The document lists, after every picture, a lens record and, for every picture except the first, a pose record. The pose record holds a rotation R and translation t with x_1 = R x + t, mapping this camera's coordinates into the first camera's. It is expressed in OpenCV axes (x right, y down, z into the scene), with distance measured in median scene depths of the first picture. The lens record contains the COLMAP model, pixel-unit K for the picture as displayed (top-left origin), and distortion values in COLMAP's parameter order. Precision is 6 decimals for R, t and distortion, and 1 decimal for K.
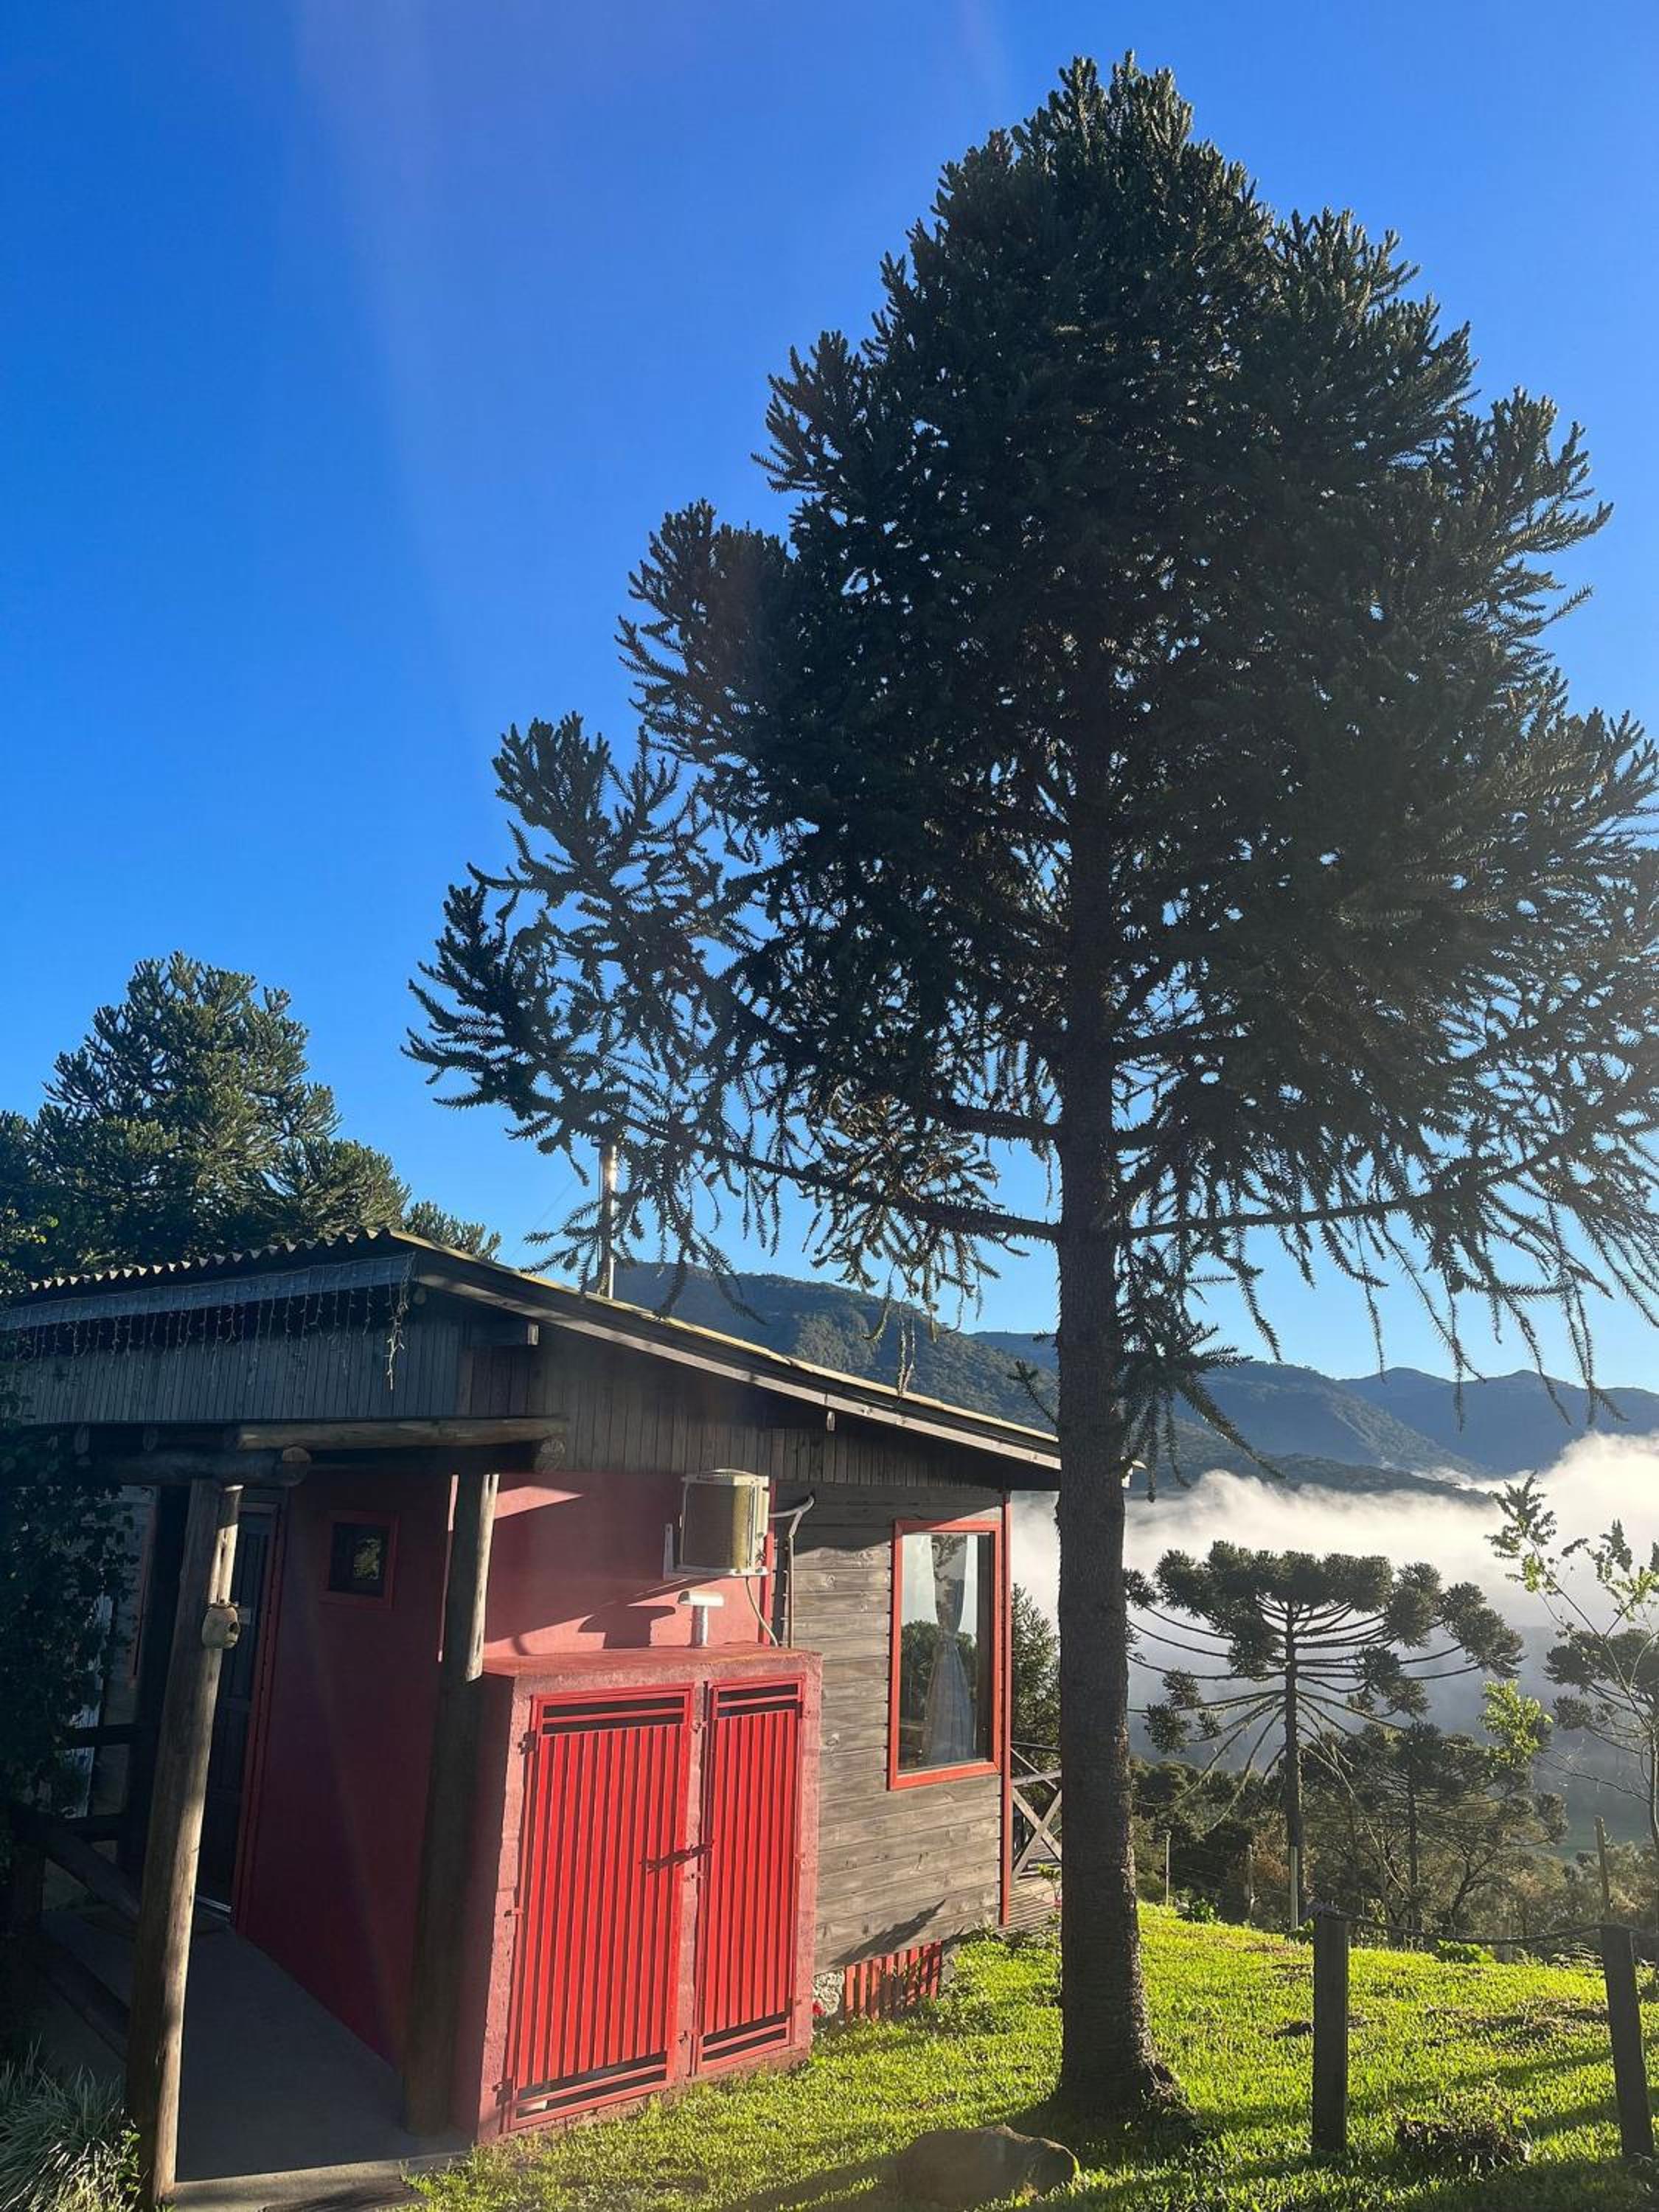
lens RADIAL K [[1685.5, 0, 829.5], [0, 1685.5, 1106.0], [0, 0, 1]] dist [0.035185, -0.001146]
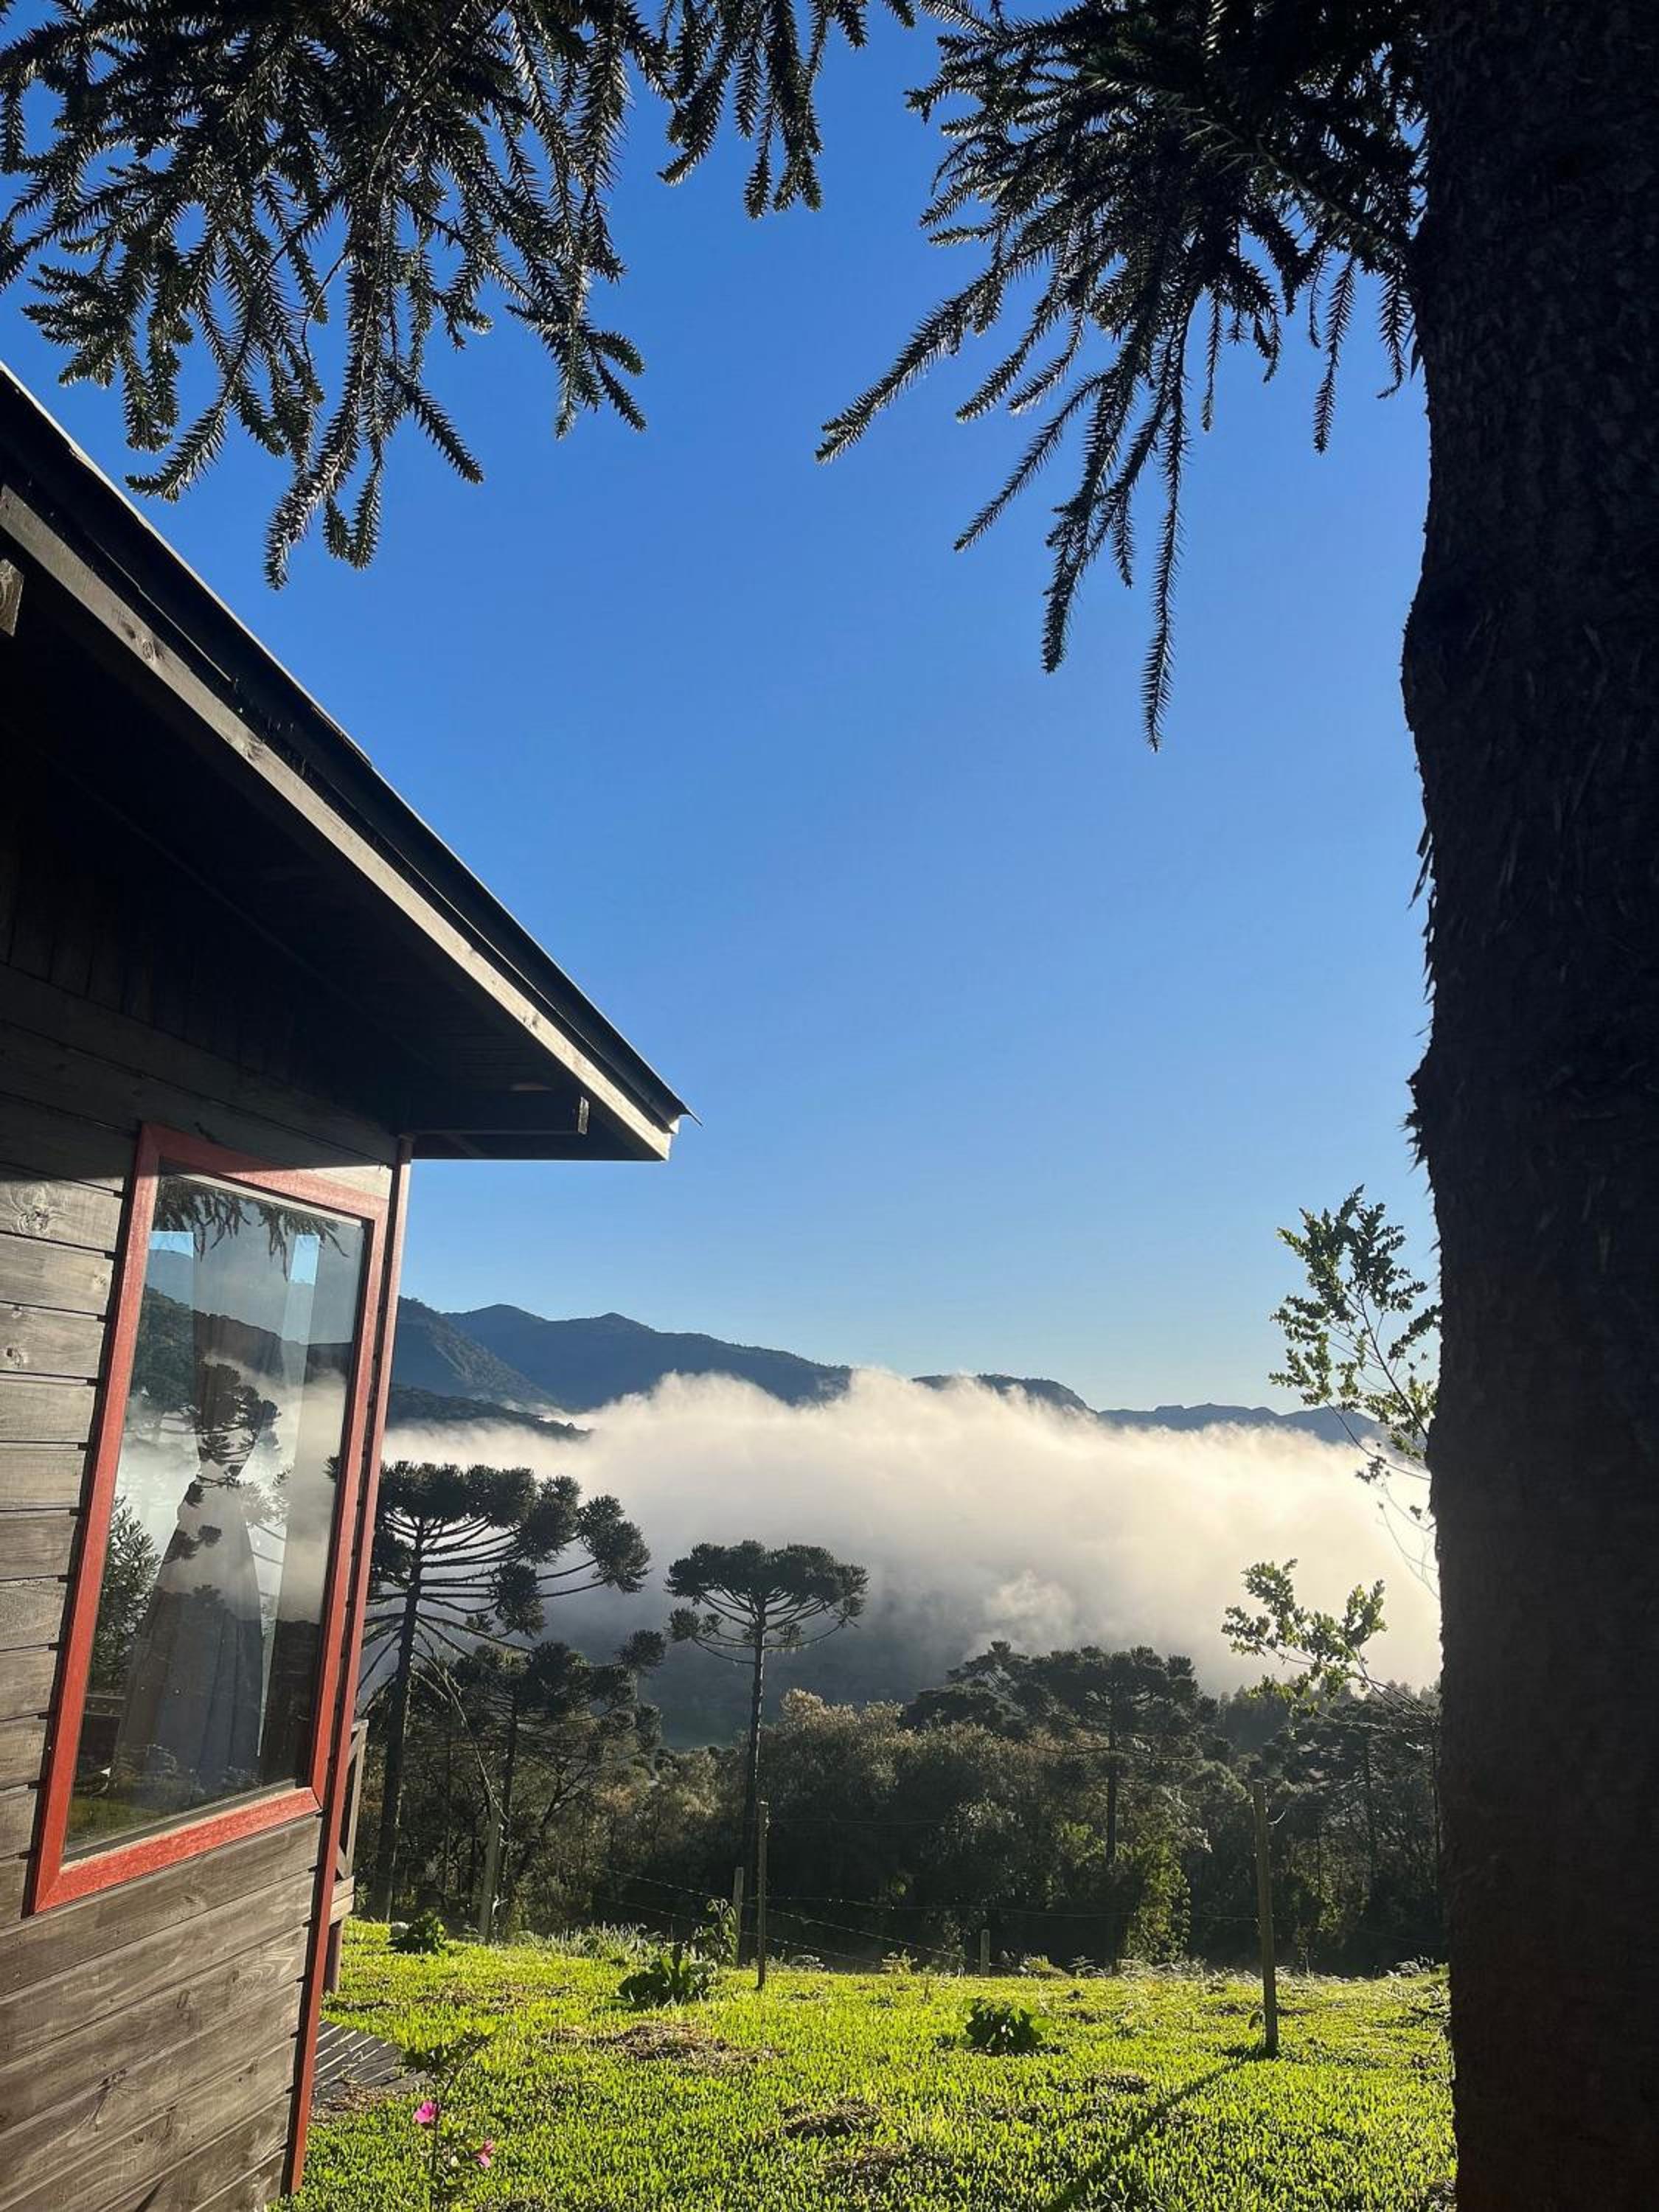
lens RADIAL K [[1653.5, 0, 829.5], [0, 1653.5, 1106.0], [0, 0, 1]] dist [0.032475, -0.073031]
pose [[0.864649, 0.120774, 0.487644, -0.001015], [-0.137116, 0.990553, -0.002205, 0.045773], [-0.483303, -0.064958, 0.873040, 0.131029]]
